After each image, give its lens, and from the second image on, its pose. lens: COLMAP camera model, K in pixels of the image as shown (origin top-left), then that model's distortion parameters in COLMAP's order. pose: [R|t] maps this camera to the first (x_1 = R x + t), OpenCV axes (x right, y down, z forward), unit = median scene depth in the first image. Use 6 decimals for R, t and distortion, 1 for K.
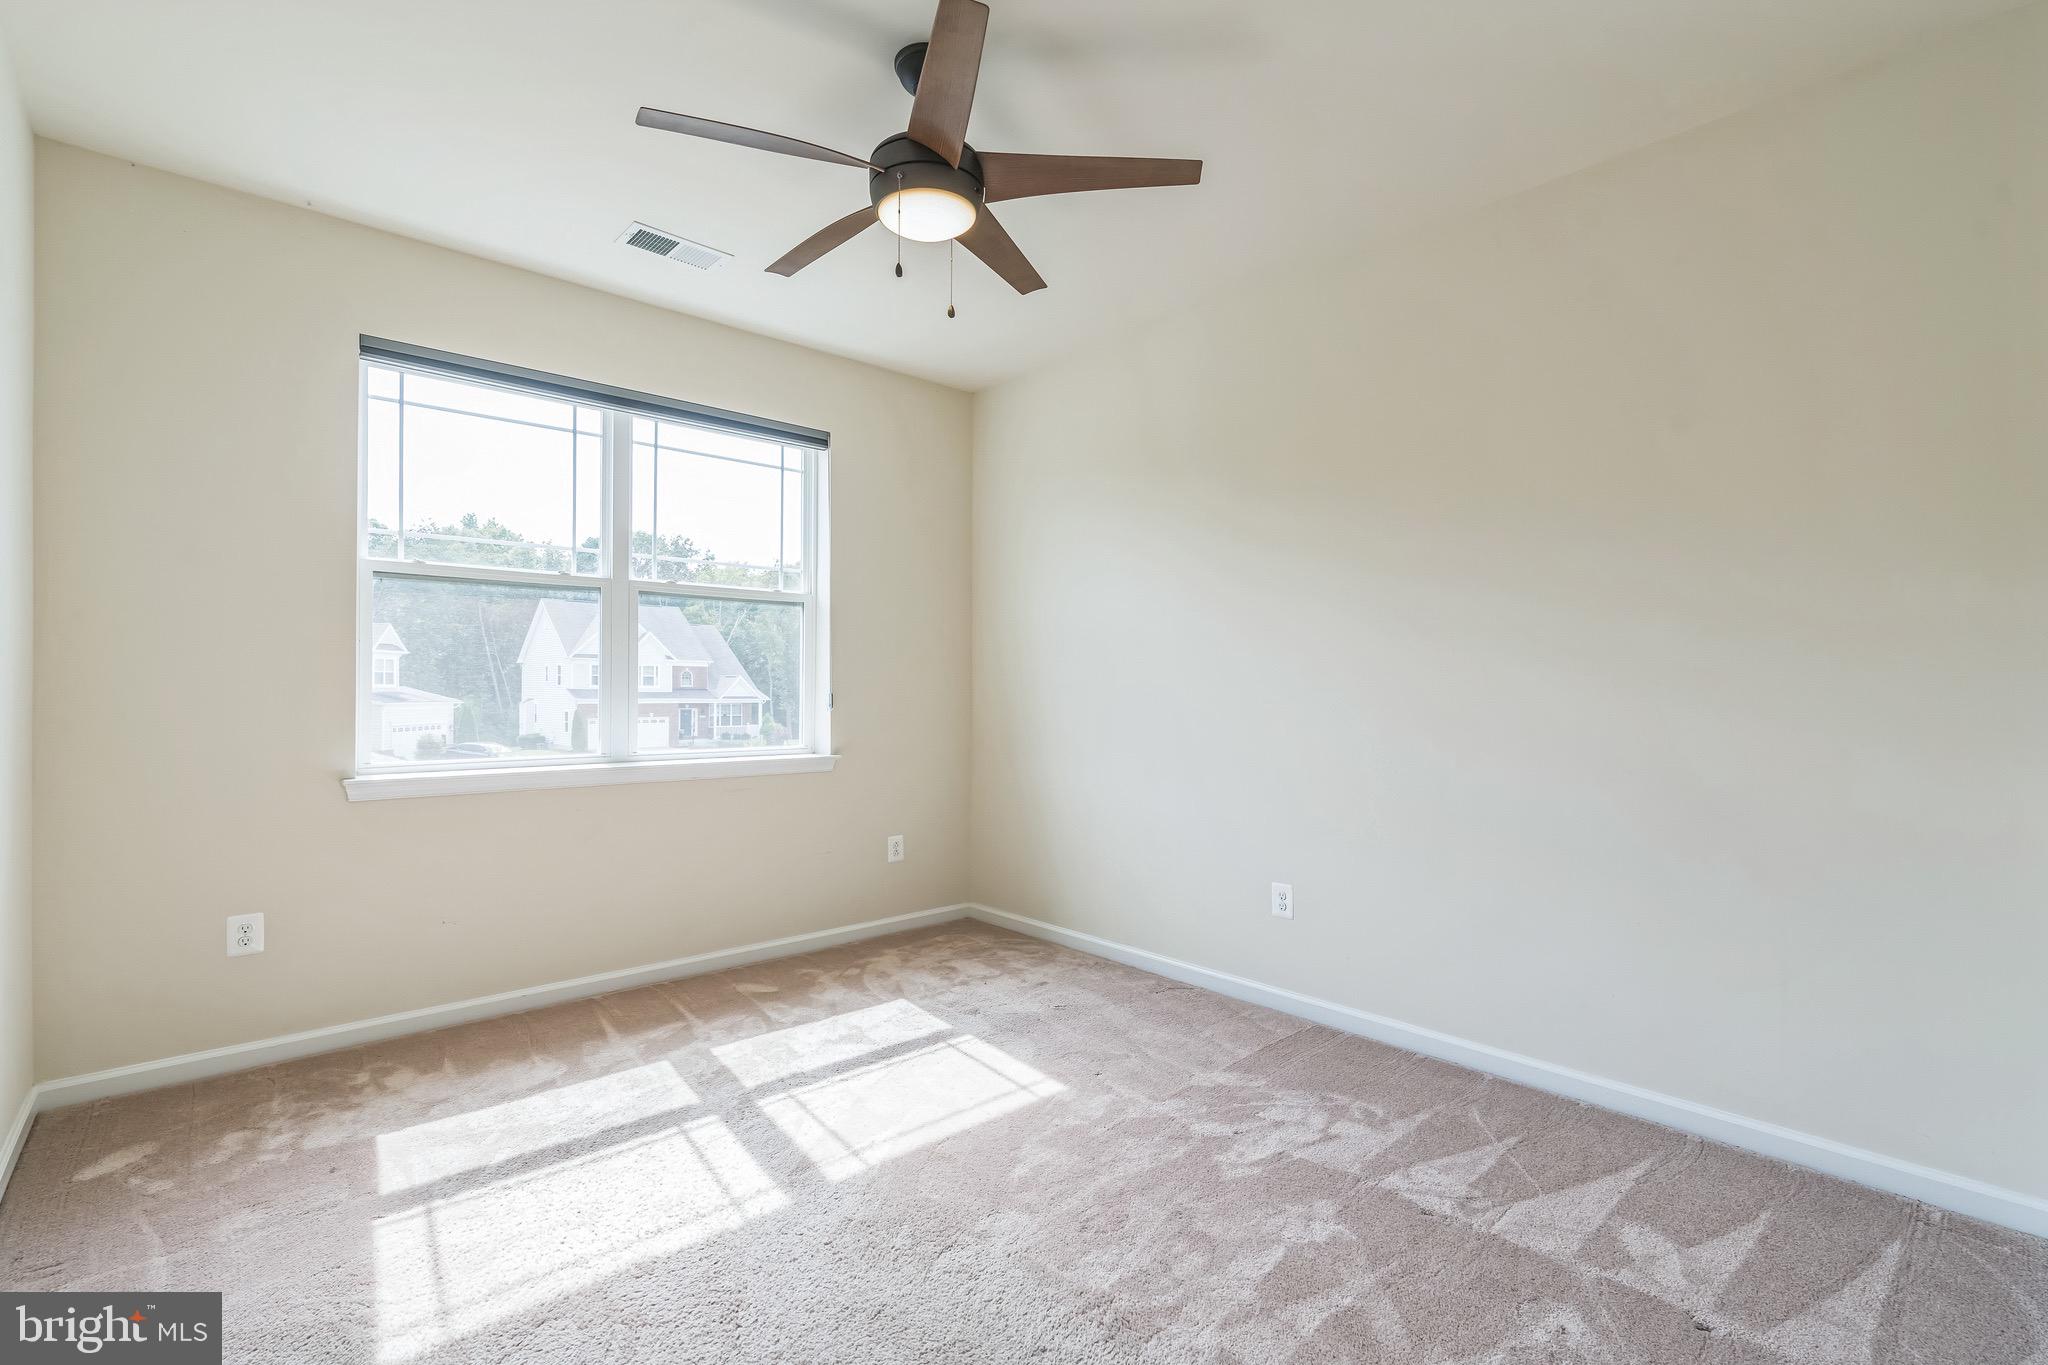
lens RADIAL K [[927.2, 0, 1015.5], [0, 927.2, 671.4], [0, 0, 1]] dist [-0.002518, -0.000072]
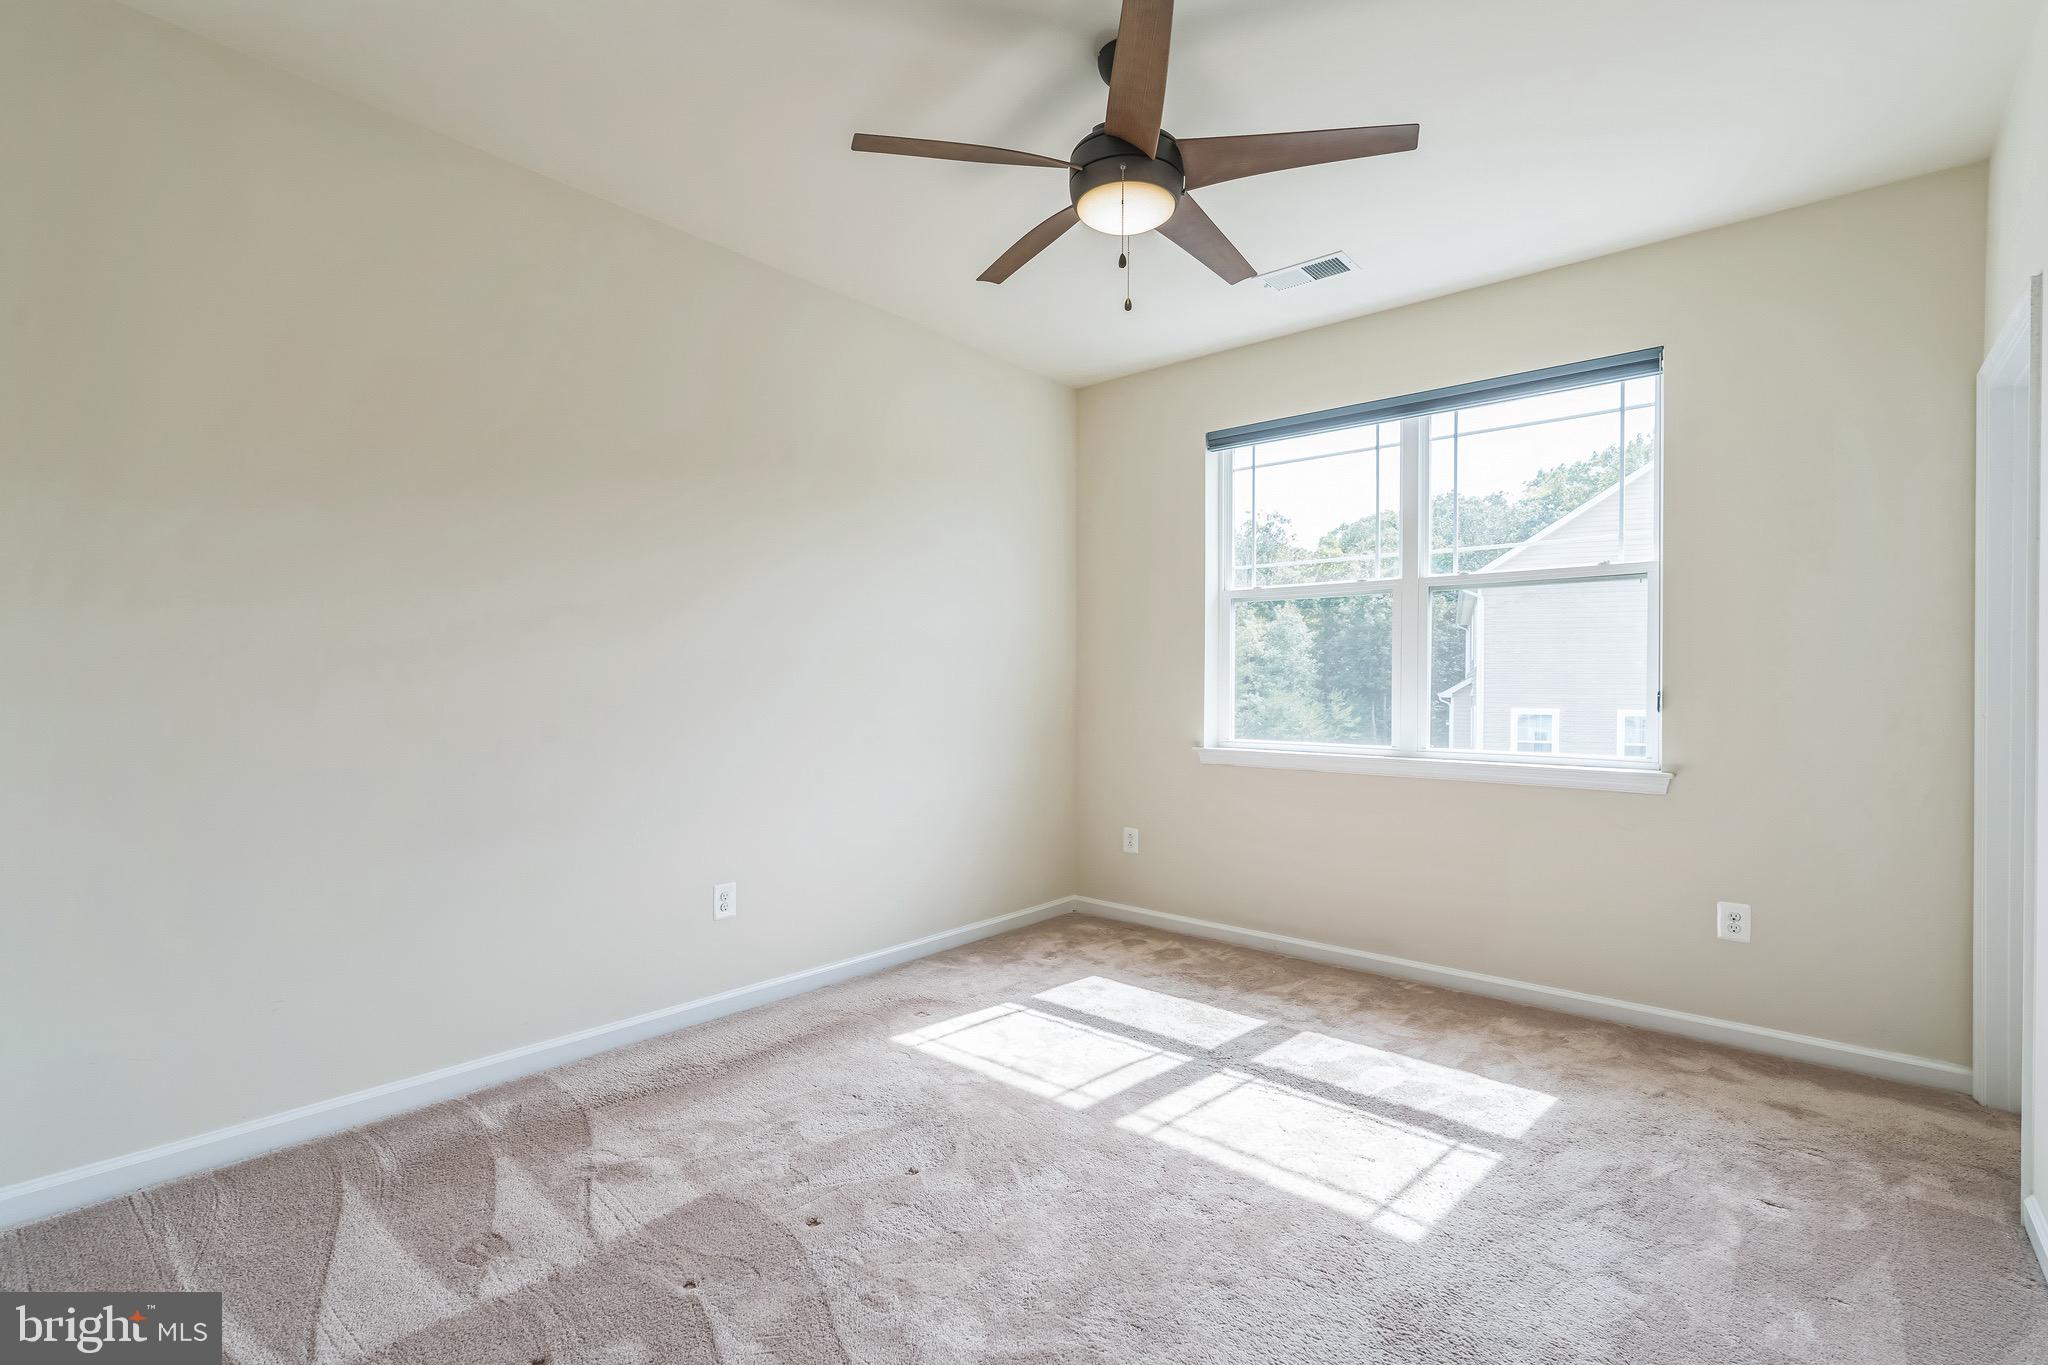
lens RADIAL K [[927.2, 0, 1015.5], [0, 927.2, 671.4], [0, 0, 1]] dist [-0.002518, -0.000072]
pose [[0.126460, -0.008086, -0.991939, 0.666984], [0.019663, 0.999791, -0.005643, -0.000725], [0.991777, -0.018791, 0.126593, 0.539815]]
